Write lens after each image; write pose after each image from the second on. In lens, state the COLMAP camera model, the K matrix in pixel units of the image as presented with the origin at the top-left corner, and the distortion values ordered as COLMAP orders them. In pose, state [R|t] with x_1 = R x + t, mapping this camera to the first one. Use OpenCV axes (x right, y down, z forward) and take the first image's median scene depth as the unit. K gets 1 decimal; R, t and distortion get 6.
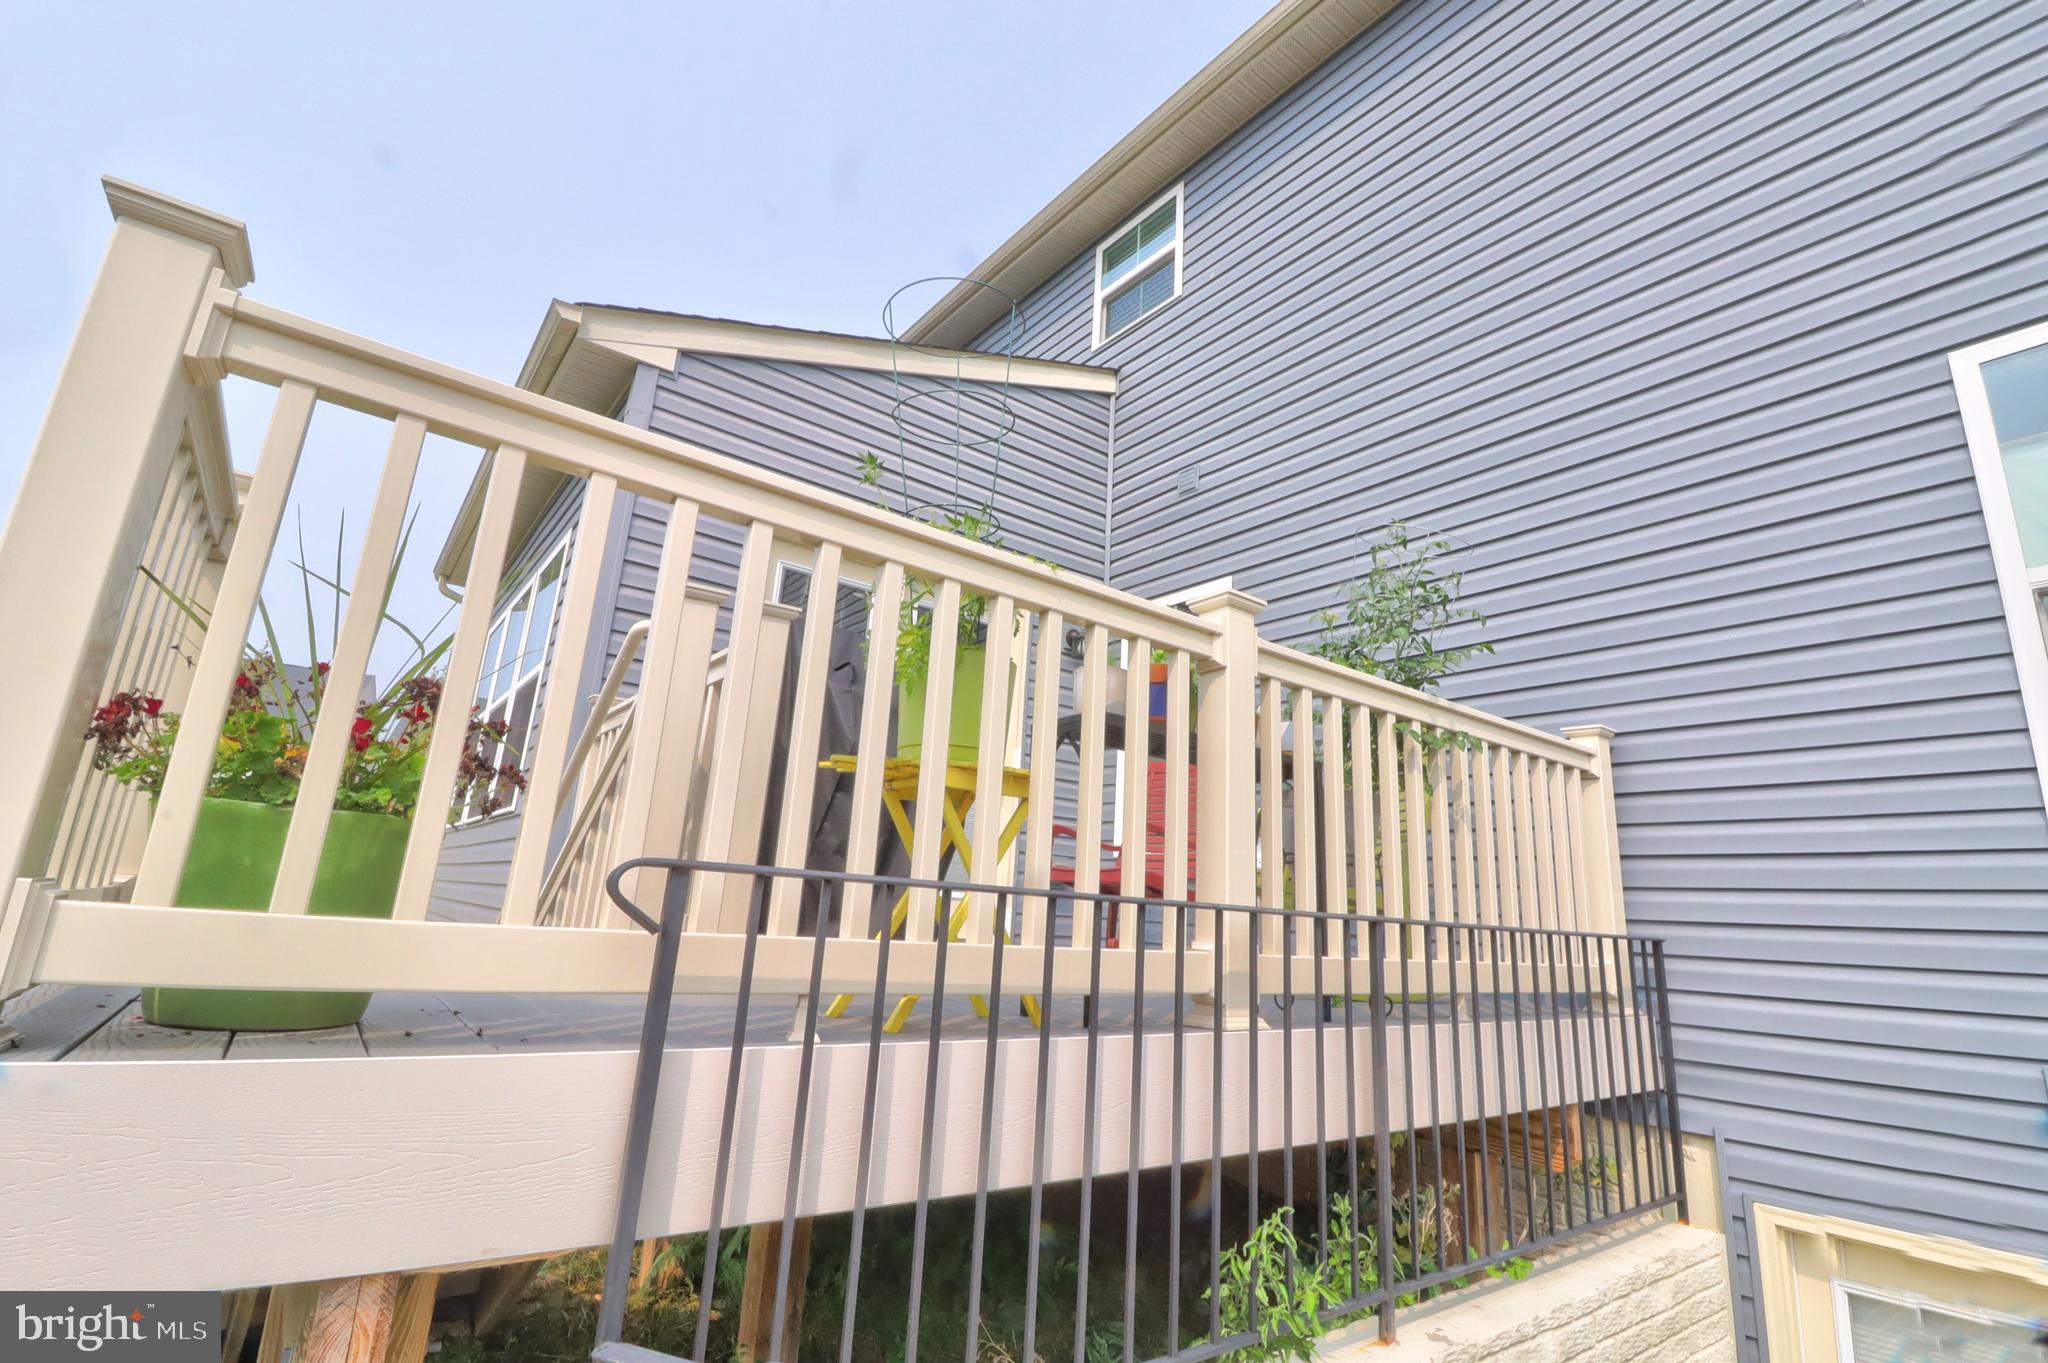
lens RADIAL K [[941.0, 0, 1027.4], [0, 941.0, 657.4], [0, 0, 1]] dist [-0.003250, -0.000288]
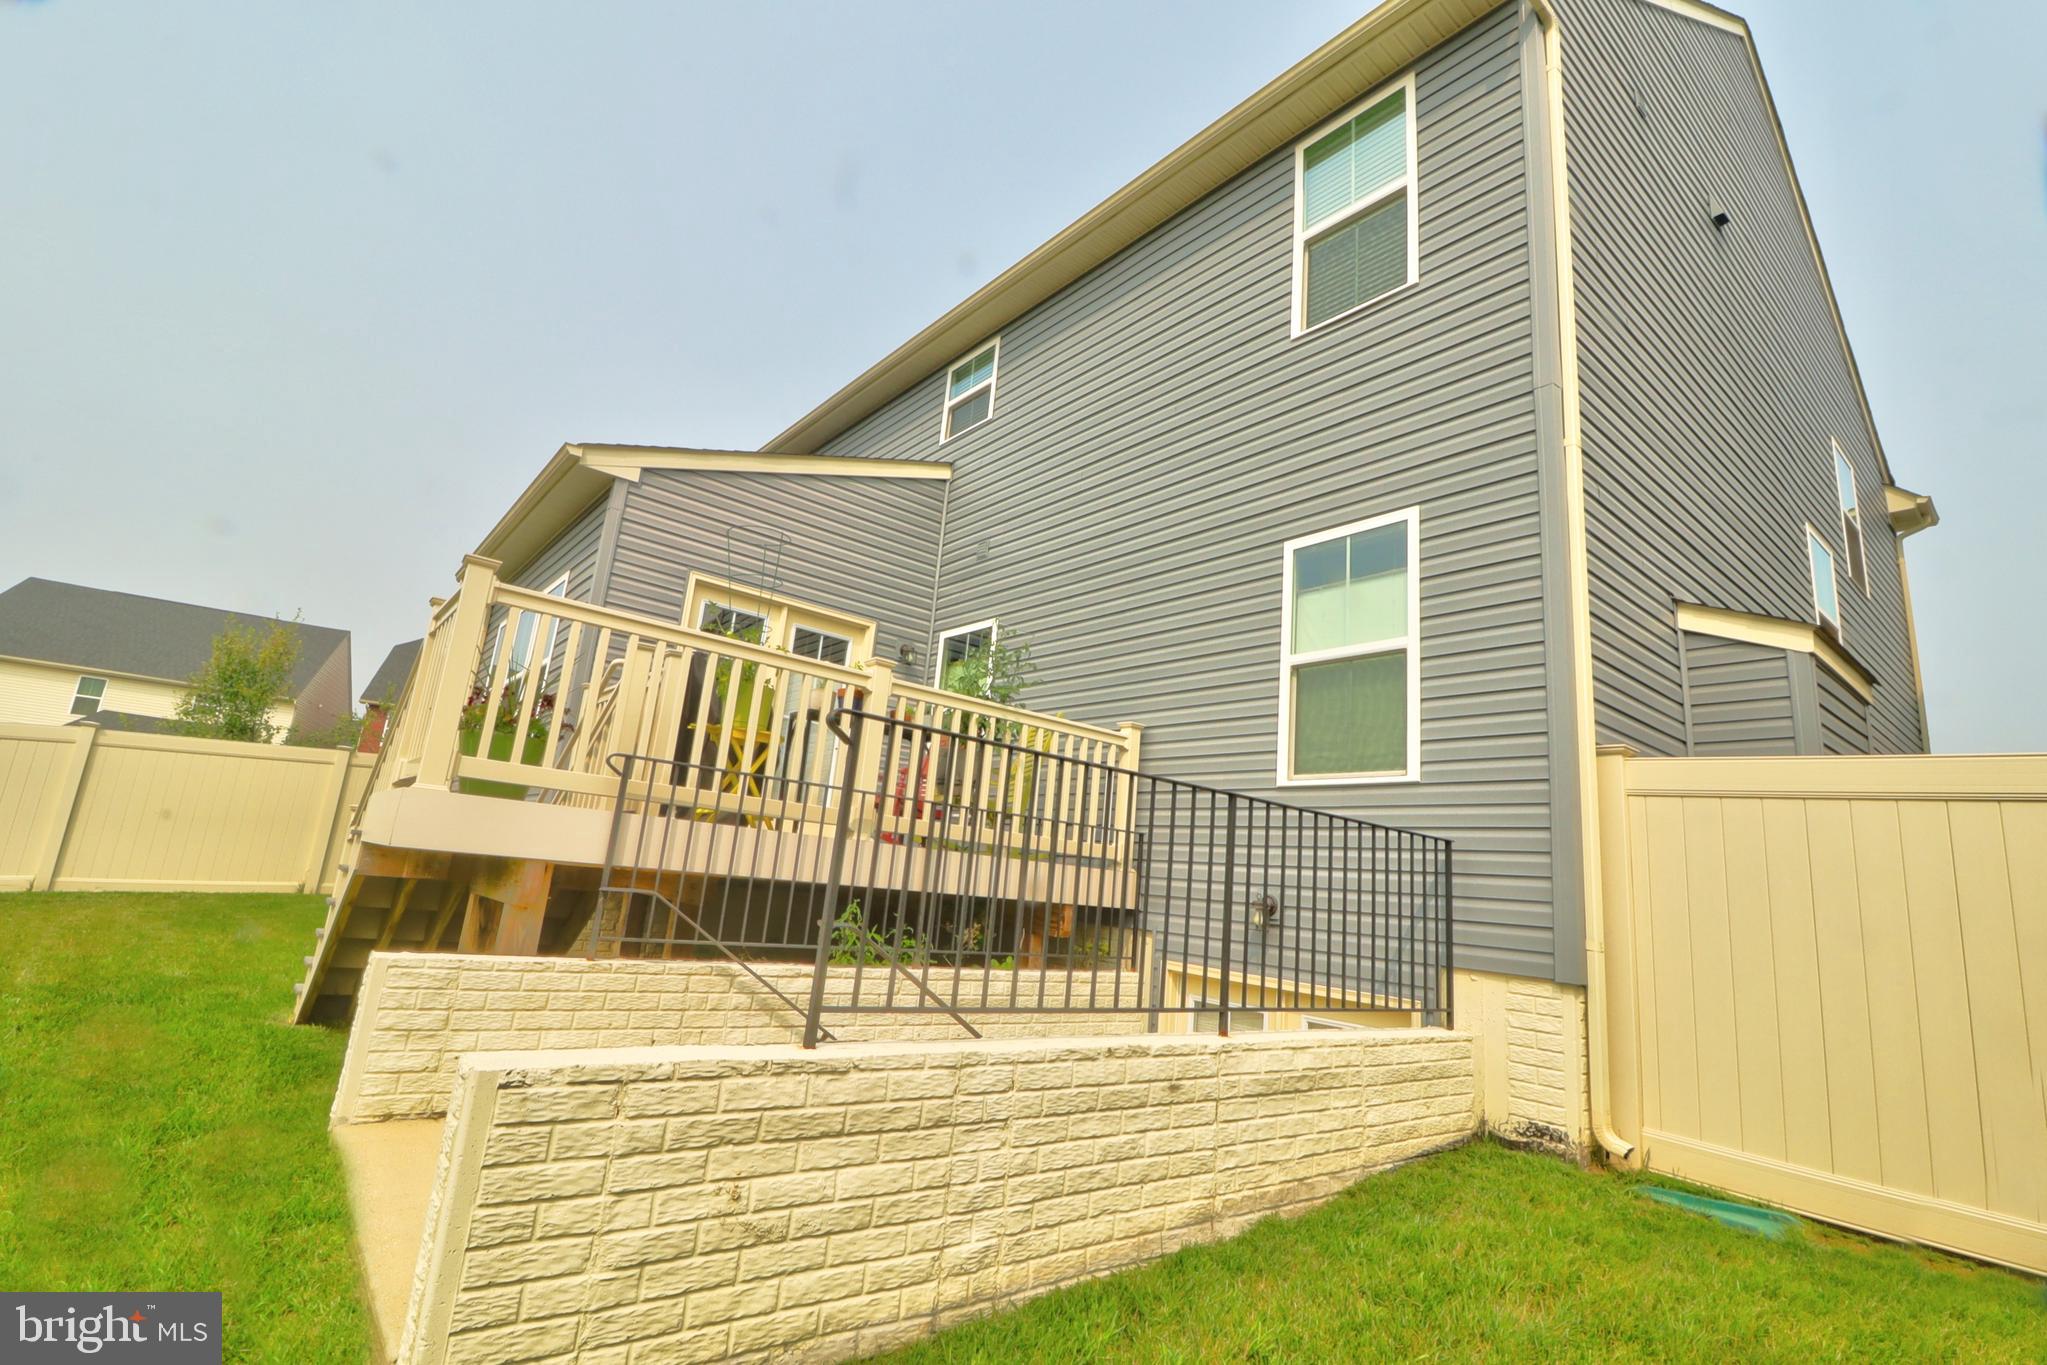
lens RADIAL K [[940.5, 0, 1026.9], [0, 940.5, 658.4], [0, 0, 1]] dist [-0.003250, -0.000288]
pose [[0.998732, 0.037818, 0.033239, 0.411090], [-0.038709, 0.998897, 0.026567, -0.118228], [-0.032198, -0.027820, 0.999094, -1.061909]]
